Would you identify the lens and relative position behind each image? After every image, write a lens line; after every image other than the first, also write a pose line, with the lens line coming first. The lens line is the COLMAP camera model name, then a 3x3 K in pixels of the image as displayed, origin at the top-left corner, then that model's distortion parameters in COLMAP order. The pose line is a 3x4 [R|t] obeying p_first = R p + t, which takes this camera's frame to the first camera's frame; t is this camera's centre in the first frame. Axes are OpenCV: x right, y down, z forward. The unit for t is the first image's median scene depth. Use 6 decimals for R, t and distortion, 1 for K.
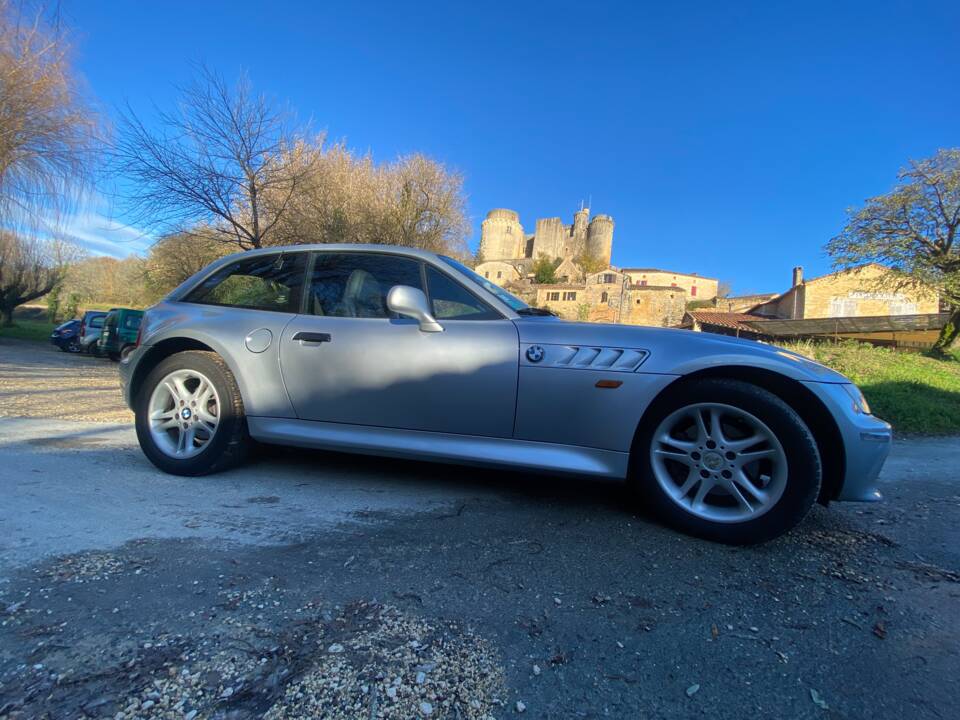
lens RADIAL K [[389.6, 0, 477.6], [0, 389.6, 361.3], [0, 0, 1]] dist [0.012672, -0.017046]
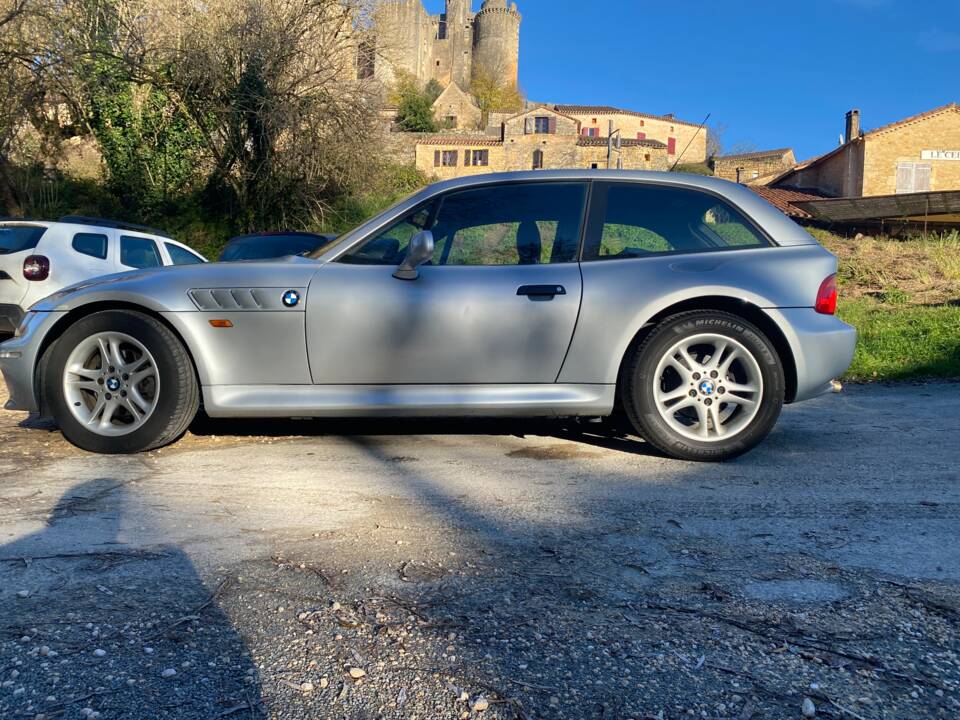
lens RADIAL K [[736.5, 0, 469.1], [0, 736.5, 357.2], [0, 0, 1]] dist [0.029231, -0.010566]
pose [[0.955804, -0.084088, 0.281724, -0.088232], [0.053638, 0.992018, 0.114120, -0.008300], [-0.289071, -0.093965, 0.952685, -0.007267]]
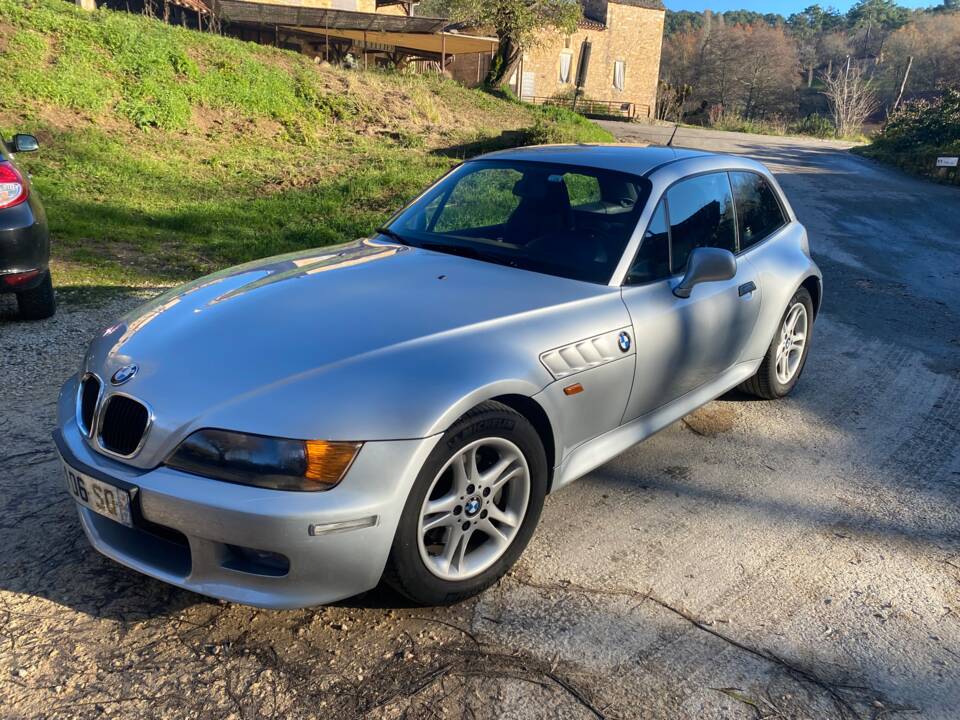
lens RADIAL K [[738.6, 0, 478.5], [0, 738.6, 358.3], [0, 0, 1]] dist [0.017769, -0.008464]
pose [[0.403133, -0.339190, 0.849961, -0.138757], [-0.049684, 0.919294, 0.390423, -0.027419], [-0.913792, -0.199622, 0.353745, 0.052773]]
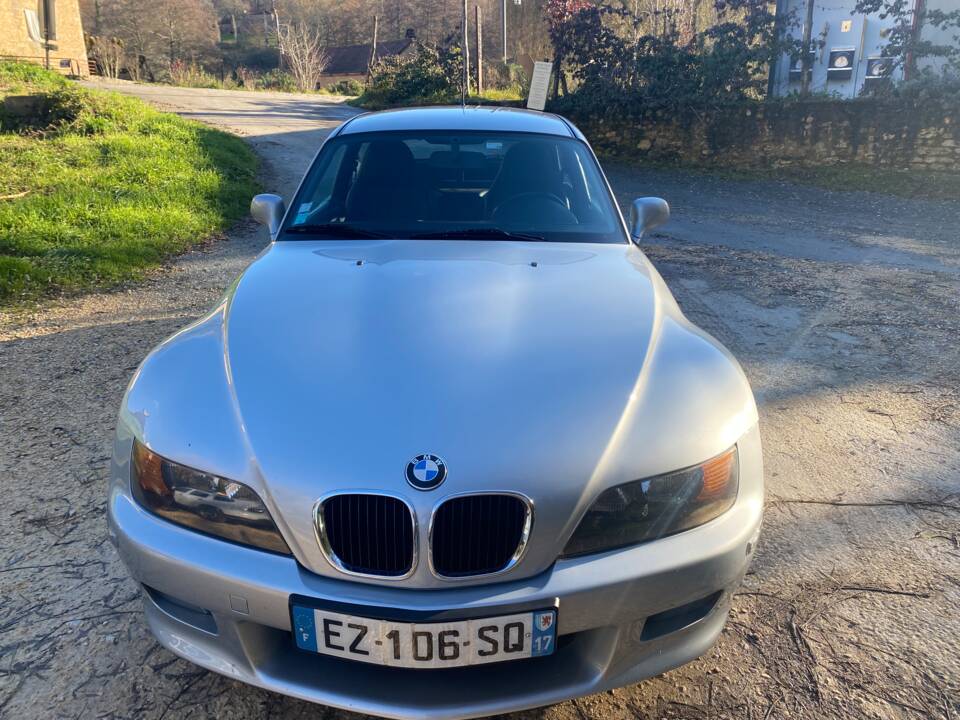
lens RADIAL K [[738.6, 0, 478.5], [0, 738.6, 358.3], [0, 0, 1]] dist [0.017769, -0.008464]
pose [[-0.300425, -0.399108, 0.866290, -0.135460], [-0.074094, 0.915267, 0.395976, -0.024866], [-0.950923, 0.054774, -0.304541, 0.097026]]
